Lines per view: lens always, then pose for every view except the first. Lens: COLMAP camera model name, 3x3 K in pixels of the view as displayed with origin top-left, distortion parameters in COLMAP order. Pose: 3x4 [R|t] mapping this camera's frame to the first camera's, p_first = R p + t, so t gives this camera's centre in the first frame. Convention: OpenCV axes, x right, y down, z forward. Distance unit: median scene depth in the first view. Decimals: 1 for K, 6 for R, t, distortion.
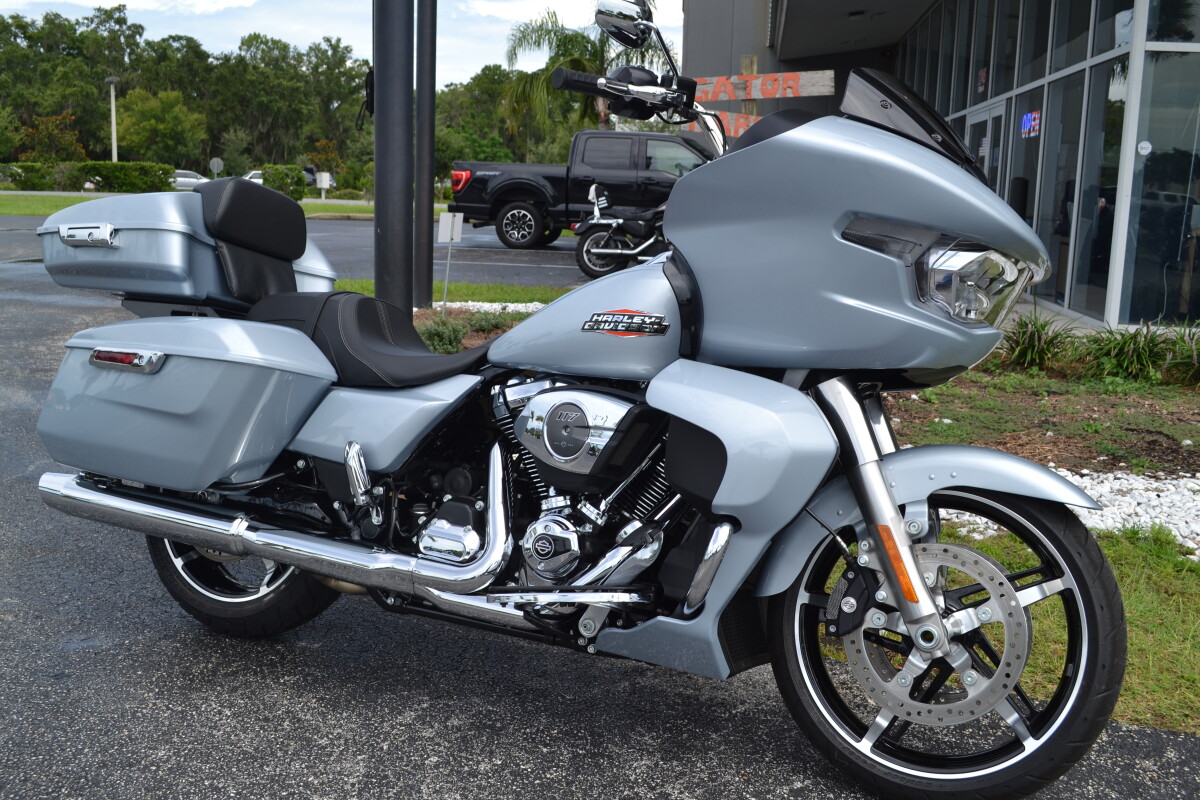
lens RADIAL K [[1196.5, 0, 600.0], [0, 1196.5, 400.0], [0, 0, 1]] dist [-0.071049, 0.029649]
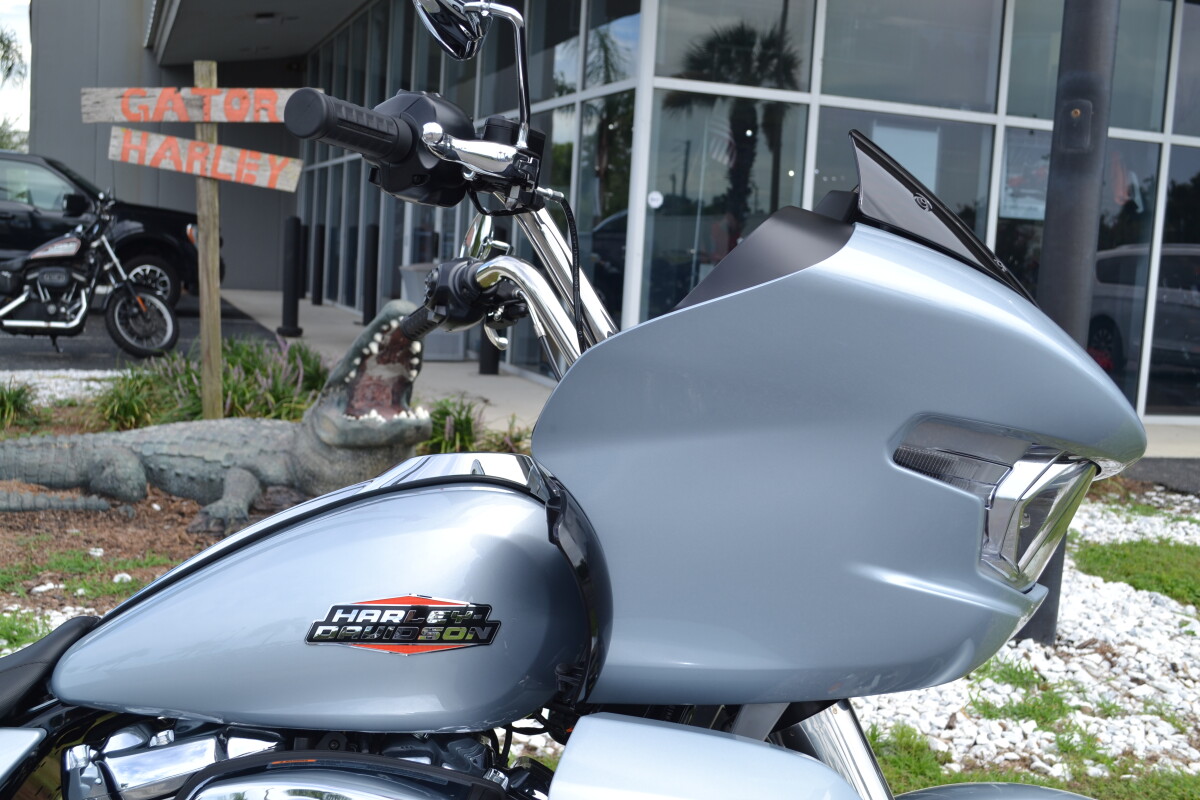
lens RADIAL K [[1397.4, 0, 600.0], [0, 1397.4, 400.0], [0, 0, 1]] dist [-0.040111, -0.016729]
pose [[0.890891, -0.026859, 0.453422, -0.167529], [0.048415, 0.998178, -0.035998, -0.134527], [-0.451629, 0.054022, 0.890569, 0.475890]]
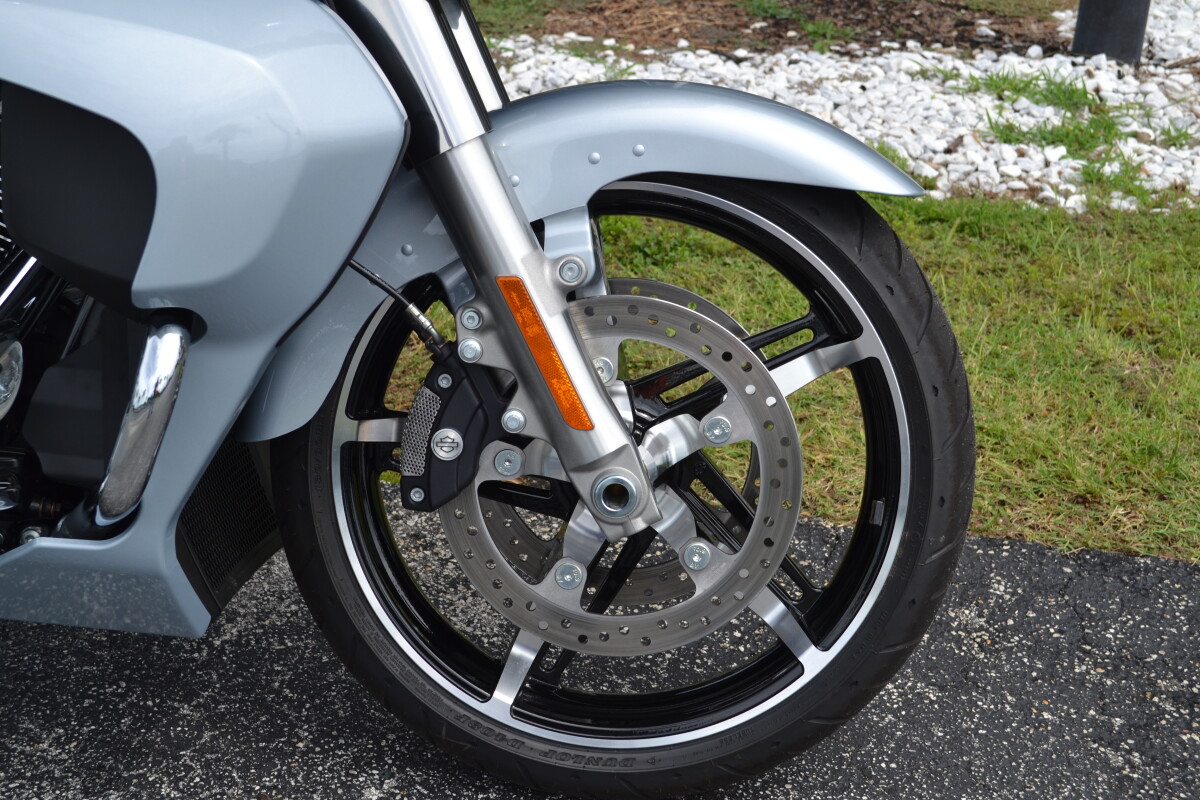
lens RADIAL K [[1825.4, 0, 600.0], [0, 1825.4, 400.0], [0, 0, 1]] dist [-0.019100, 0.004247]
pose [[0.931281, -0.143614, 0.334800, 0.023490], [0.054303, 0.963474, 0.262237, -0.031825], [-0.360232, -0.226036, 0.905064, 0.311162]]
